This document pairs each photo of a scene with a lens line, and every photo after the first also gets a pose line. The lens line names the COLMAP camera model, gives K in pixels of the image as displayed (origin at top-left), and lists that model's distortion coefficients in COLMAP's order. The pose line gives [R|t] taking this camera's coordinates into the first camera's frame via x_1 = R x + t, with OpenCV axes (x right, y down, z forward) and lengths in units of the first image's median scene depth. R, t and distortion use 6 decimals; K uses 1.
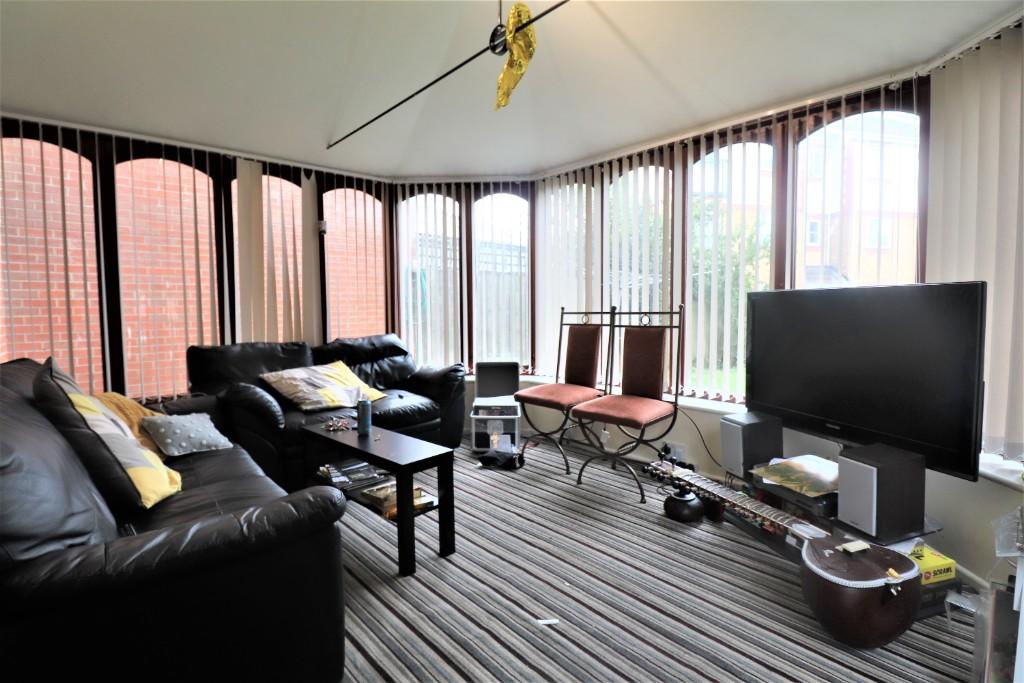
lens RADIAL K [[472.7, 0, 512.0], [0, 472.7, 341.5], [0, 0, 1]] dist [0.000004, 0.000012]
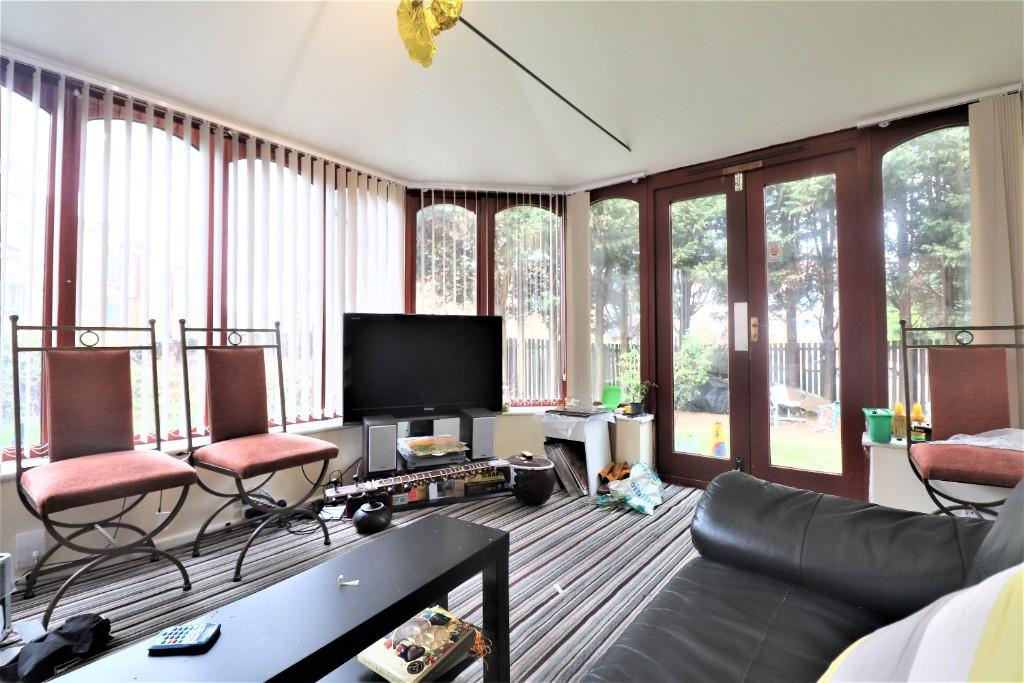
lens RADIAL K [[472.7, 0, 512.0], [0, 472.7, 341.5], [0, 0, 1]] dist [0.000004, 0.000012]
pose [[-0.148371, 0.021160, 0.988705, -0.597392], [0.087136, 0.996162, -0.008243, 0.006302], [-0.985085, 0.084929, -0.149645, 0.716043]]
